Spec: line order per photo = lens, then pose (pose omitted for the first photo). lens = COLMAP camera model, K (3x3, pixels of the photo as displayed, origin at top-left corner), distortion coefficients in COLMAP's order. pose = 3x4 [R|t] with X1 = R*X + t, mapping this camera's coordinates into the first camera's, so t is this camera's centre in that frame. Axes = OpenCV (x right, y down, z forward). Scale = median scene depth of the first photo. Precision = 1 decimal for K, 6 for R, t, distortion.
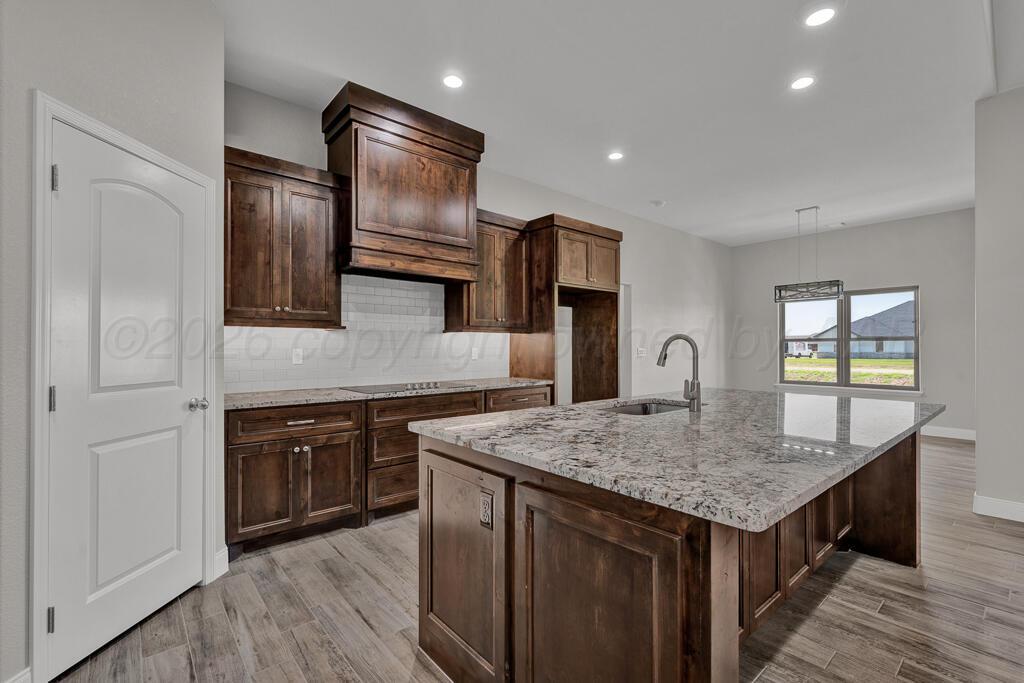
lens RADIAL K [[466.3, 0, 506.8], [0, 466.3, 340.7], [0, 0, 1]] dist [0.004694, 0.001854]
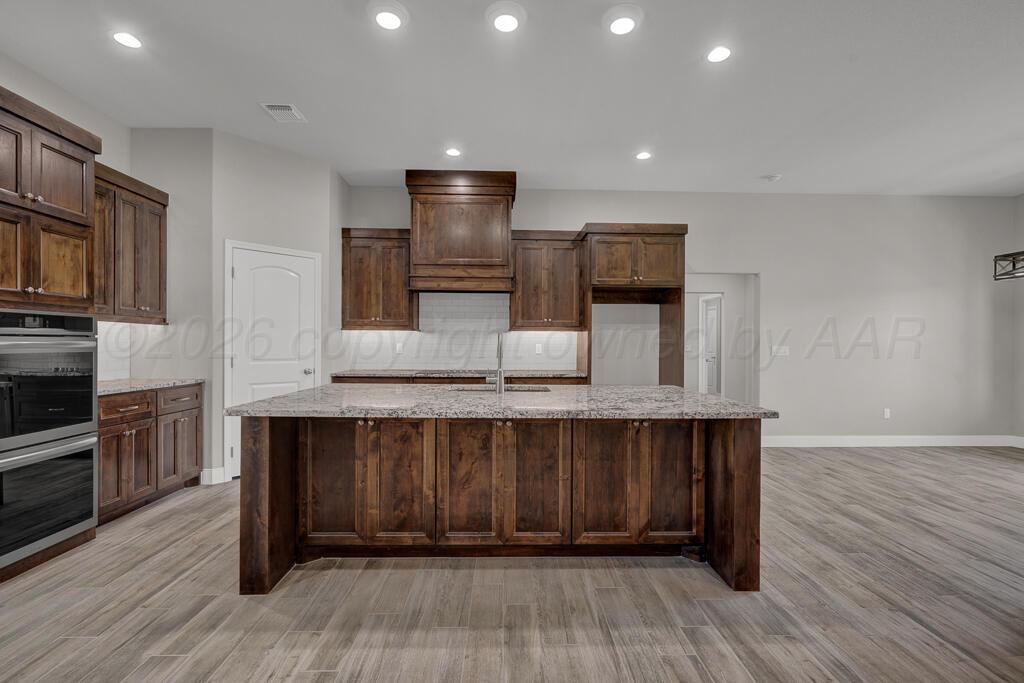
lens RADIAL K [[466.3, 0, 510.2], [0, 466.3, 346.6], [0, 0, 1]] dist [0.004694, 0.001854]
pose [[0.762178, 0.010739, -0.647279, 0.771873], [0.003121, 0.999790, 0.020262, -0.001521], [0.647360, -0.017463, 0.761984, 0.033278]]
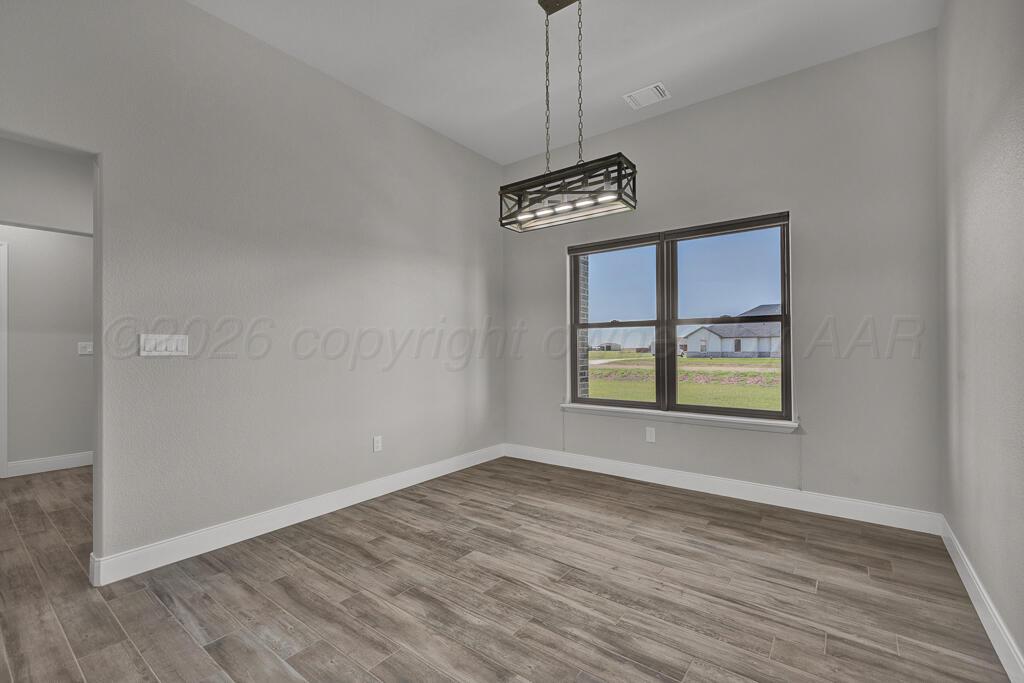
lens RADIAL K [[448.5, 0, 516.6], [0, 448.5, 339.8], [0, 0, 1]] dist [-0.000847, 0.000176]
pose [[0.977896, -0.000025, 0.209090, 0.810082], [0.001300, 0.999981, -0.005958, 0.037410], [-0.209086, 0.006098, 0.977878, 0.972872]]
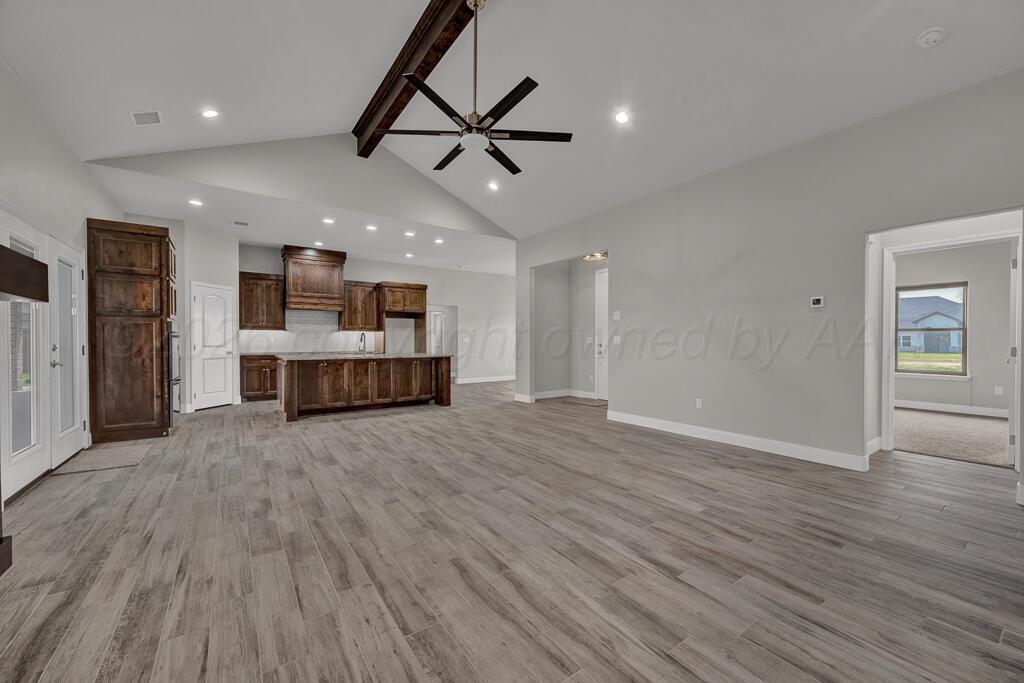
lens RADIAL K [[415.3, 0, 517.6], [0, 415.3, 342.8], [0, 0, 1]] dist [-0.008266, -0.000482]
pose [[0.994114, 0.001005, -0.108338, 1.141793], [0.000981, 0.999833, 0.018271, 0.004370], [0.108338, -0.018269, 0.993946, -1.160796]]
